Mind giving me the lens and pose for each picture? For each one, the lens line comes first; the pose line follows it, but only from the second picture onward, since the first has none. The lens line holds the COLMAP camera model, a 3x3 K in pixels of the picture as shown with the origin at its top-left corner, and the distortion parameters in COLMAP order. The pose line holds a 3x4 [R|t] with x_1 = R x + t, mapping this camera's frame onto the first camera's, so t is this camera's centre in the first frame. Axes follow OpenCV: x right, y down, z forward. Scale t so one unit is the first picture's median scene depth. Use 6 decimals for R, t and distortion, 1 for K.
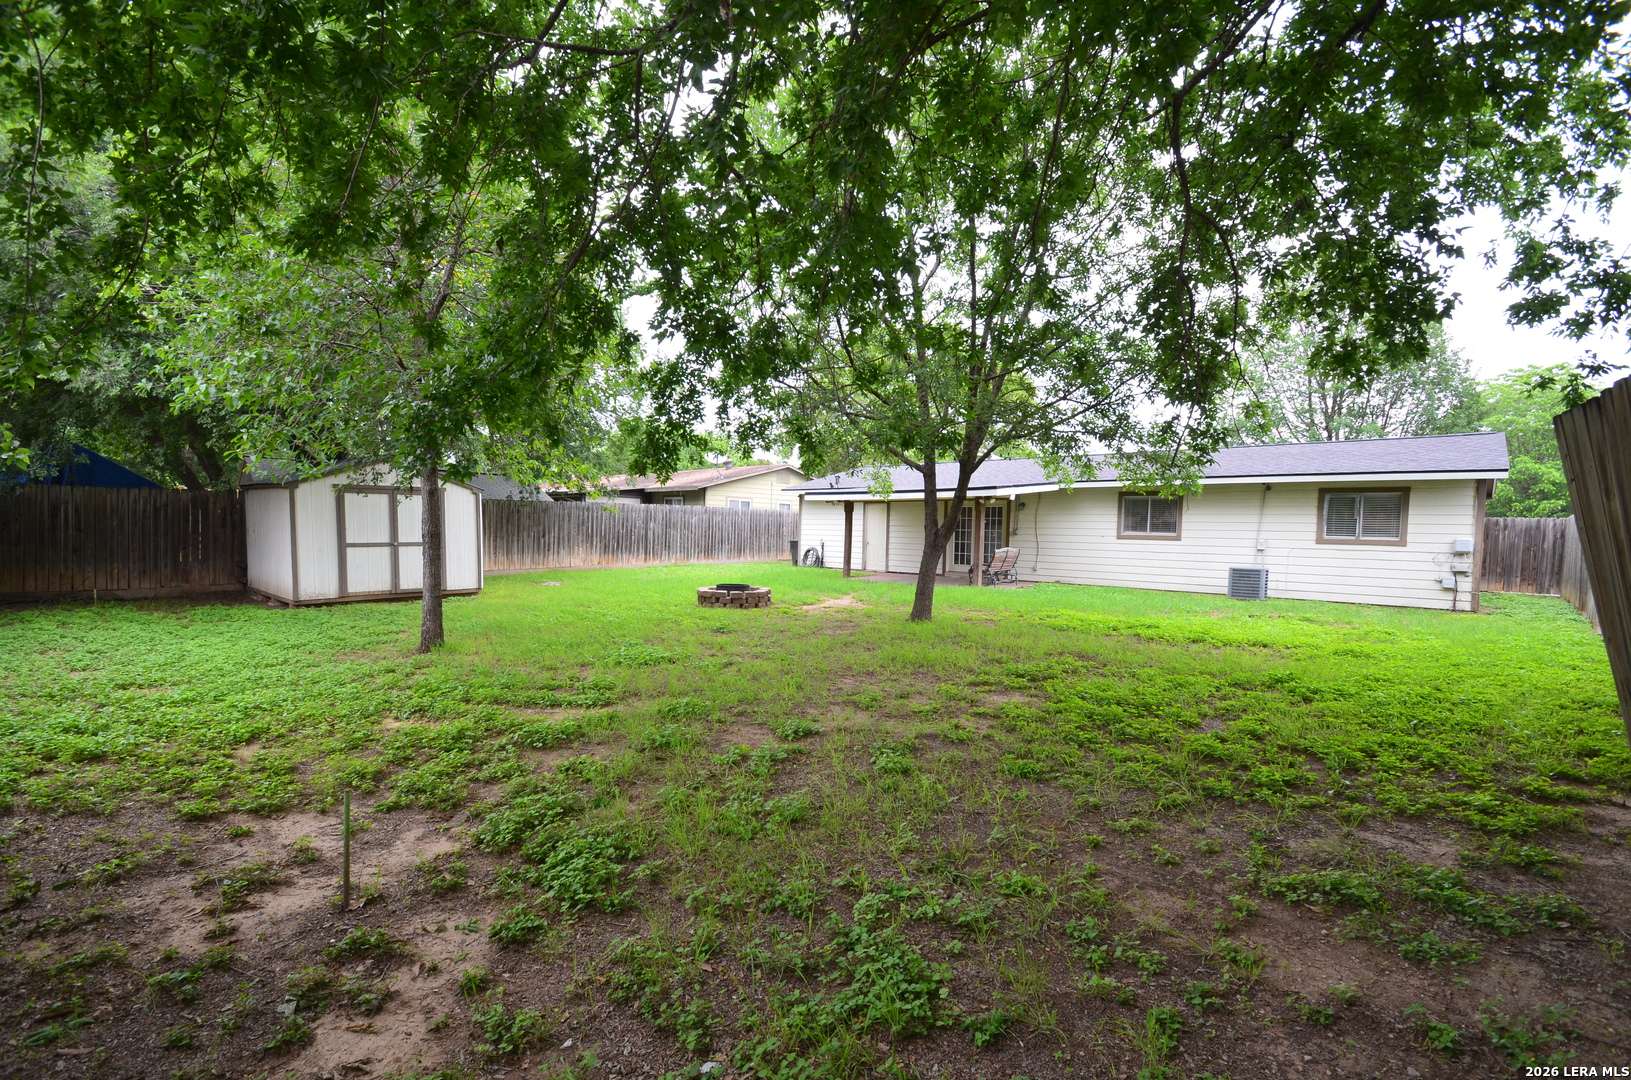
lens RADIAL K [[712.9, 0, 801.1], [0, 712.9, 563.9], [0, 0, 1]] dist [0.019573, -0.019215]
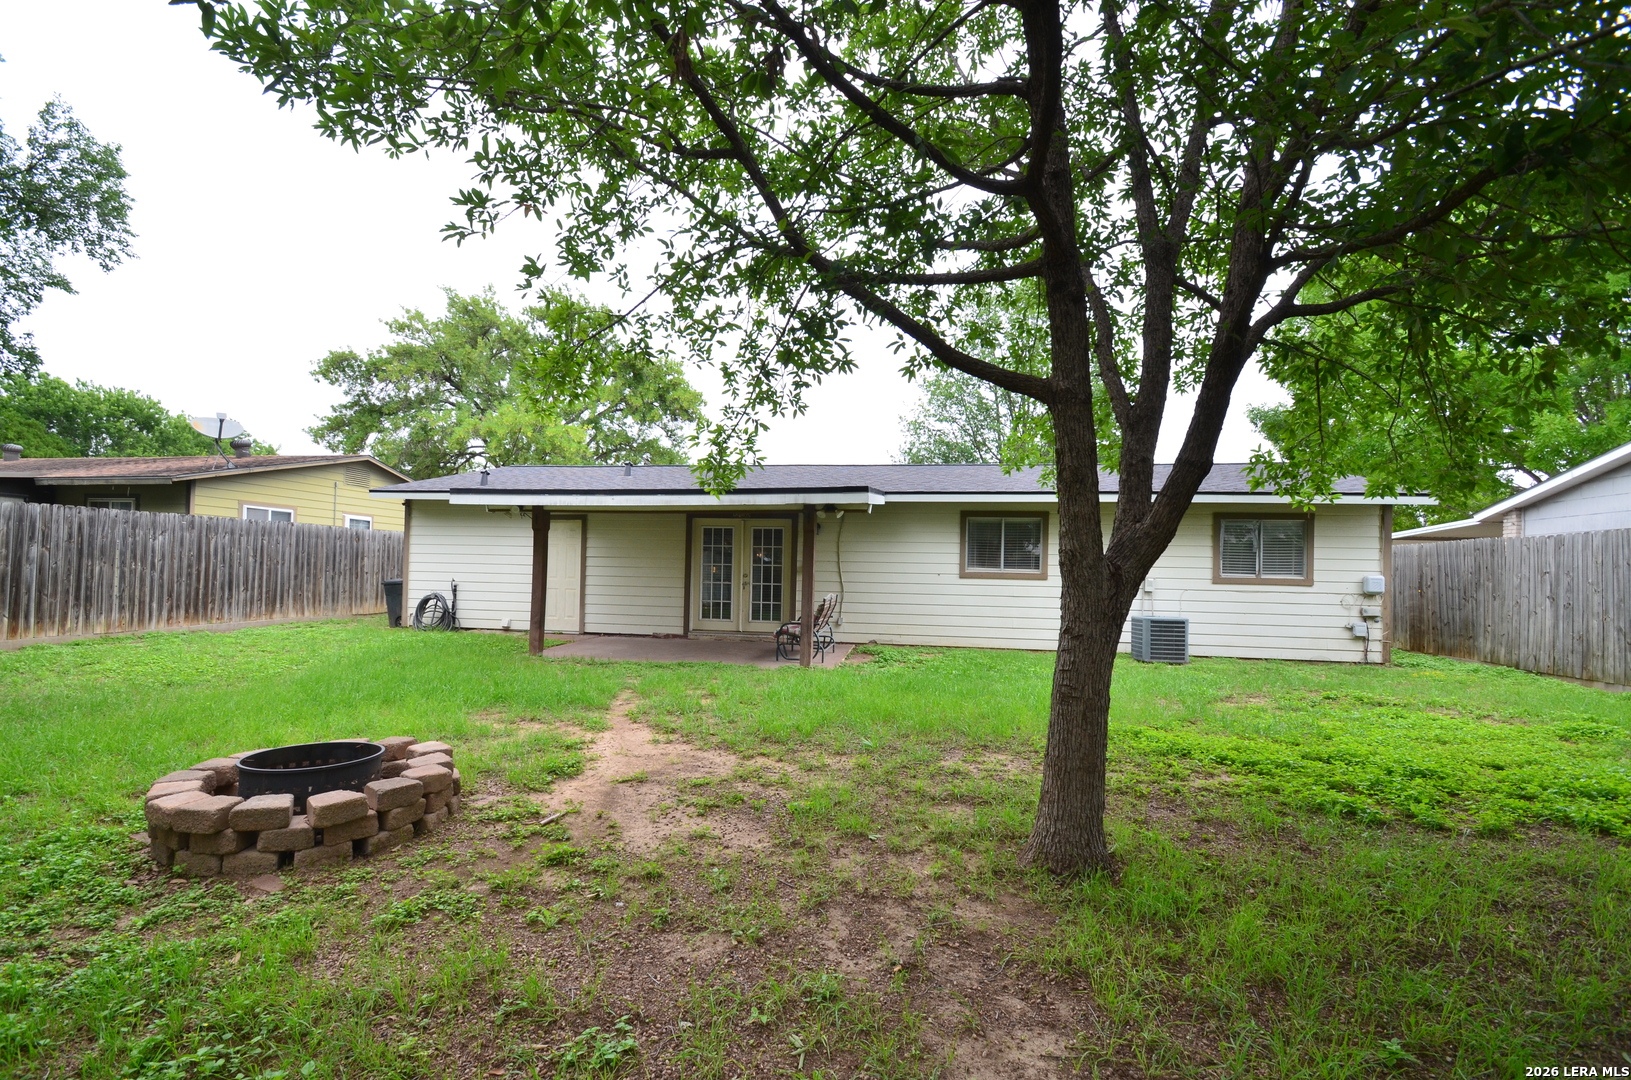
lens RADIAL K [[712.9, 0, 801.1], [0, 712.9, 563.9], [0, 0, 1]] dist [0.019573, -0.019215]
pose [[0.839854, 0.001398, 0.542810, -0.071901], [0.022613, 0.999039, -0.037559, -0.027740], [-0.542340, 0.043819, 0.839015, 0.537181]]
